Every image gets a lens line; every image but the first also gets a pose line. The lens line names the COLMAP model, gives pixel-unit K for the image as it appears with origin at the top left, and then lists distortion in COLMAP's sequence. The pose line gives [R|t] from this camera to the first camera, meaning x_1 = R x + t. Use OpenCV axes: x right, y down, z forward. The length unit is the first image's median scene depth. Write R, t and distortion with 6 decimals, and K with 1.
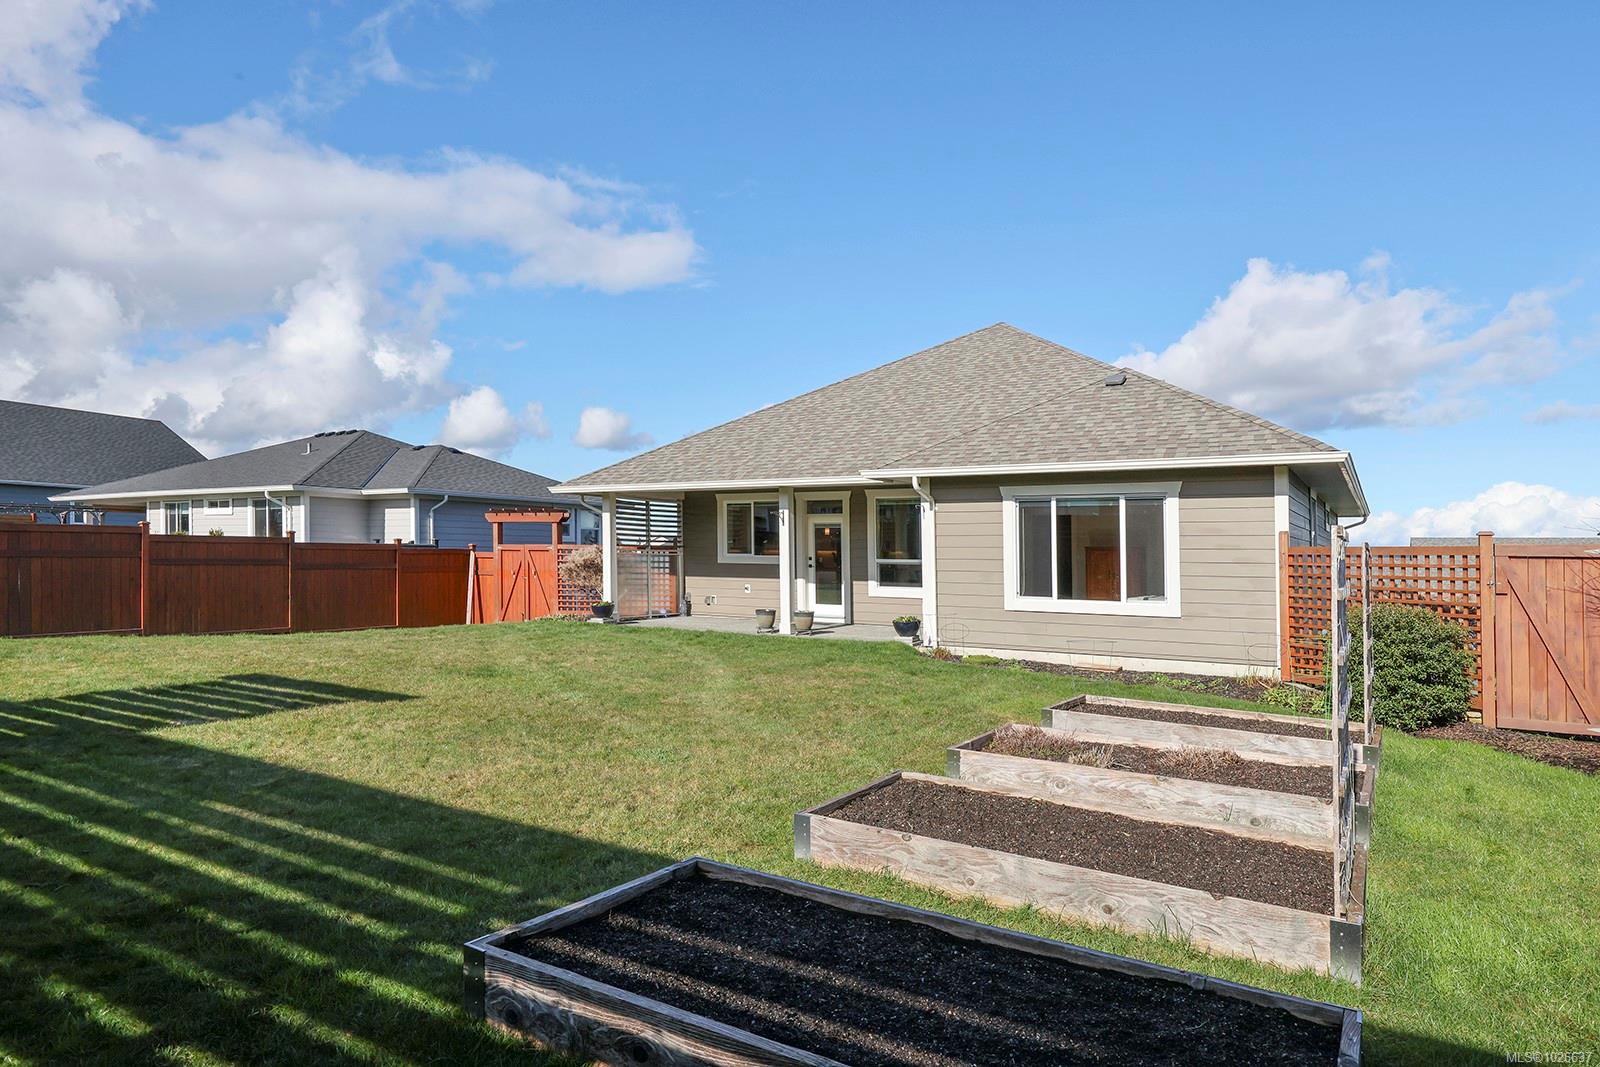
lens RADIAL K [[959.6, 0, 800.0], [0, 959.6, 533.5], [0, 0, 1]] dist [-0.003163, -0.000174]
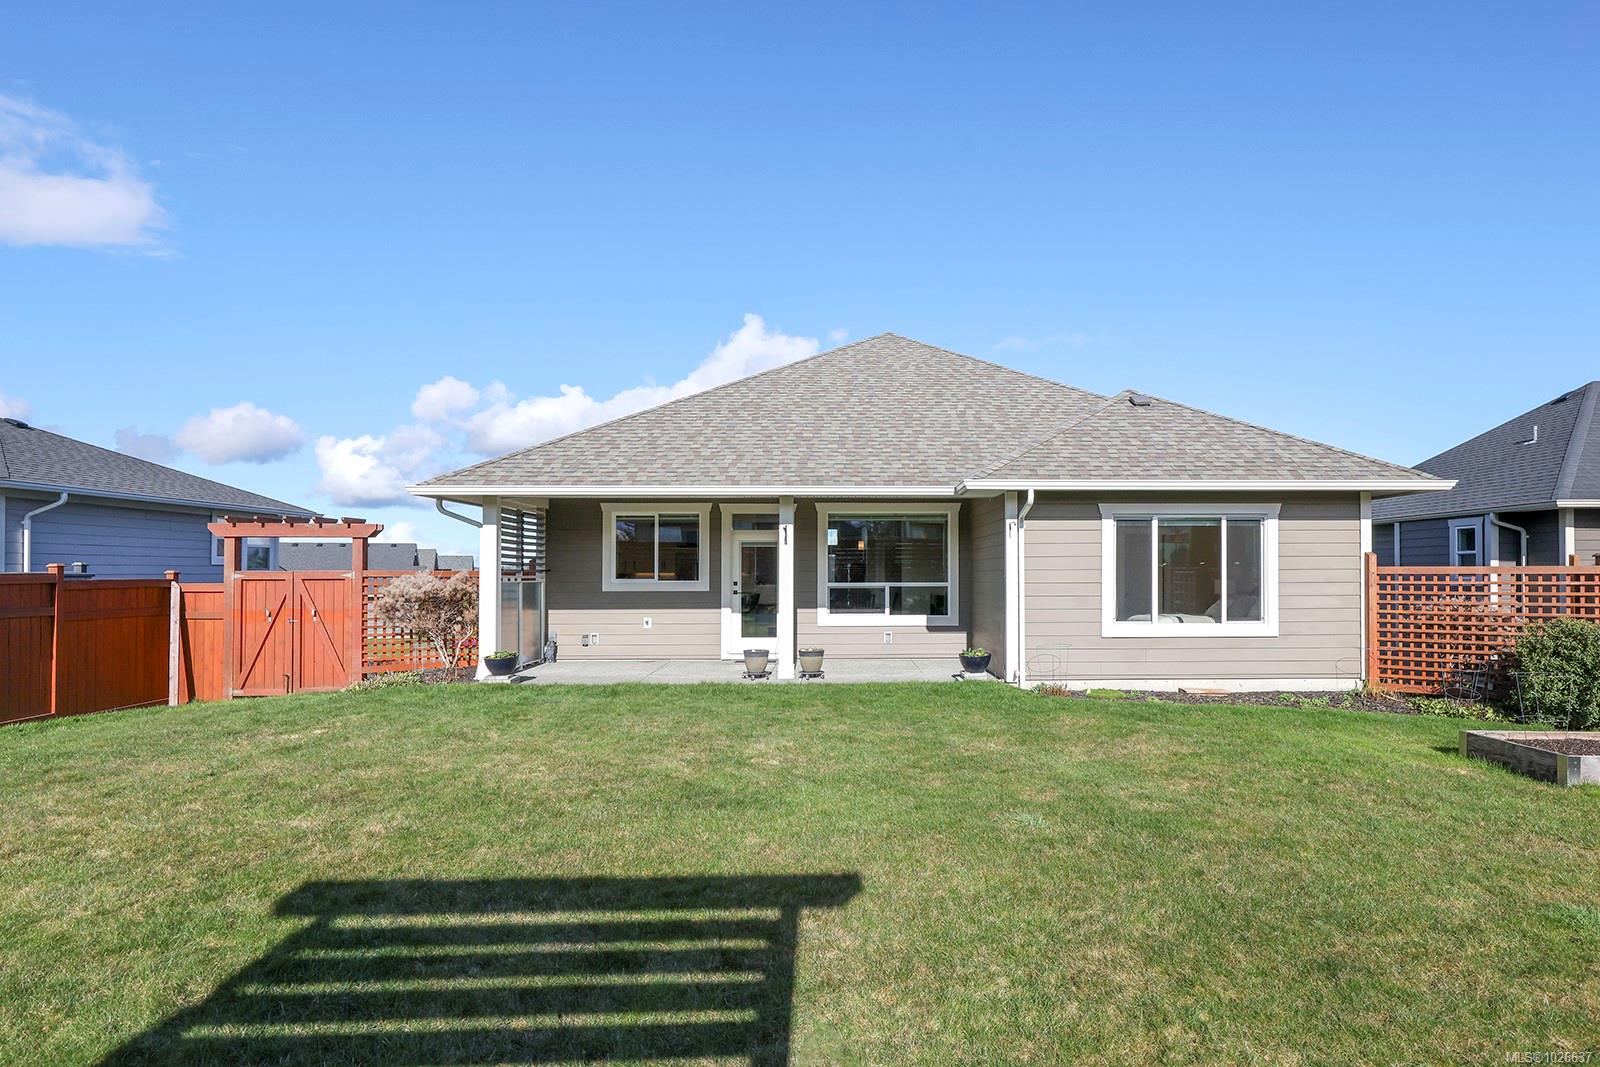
lens RADIAL K [[886.1, 0, 800.0], [0, 886.1, 533.5], [0, 0, 1]] dist [-0.003843, -0.000884]
pose [[0.837425, 0.008559, 0.546486, -0.378903], [0.000551, 0.999864, -0.016505, -0.004781], [-0.546553, 0.014123, 0.837306, 0.339297]]
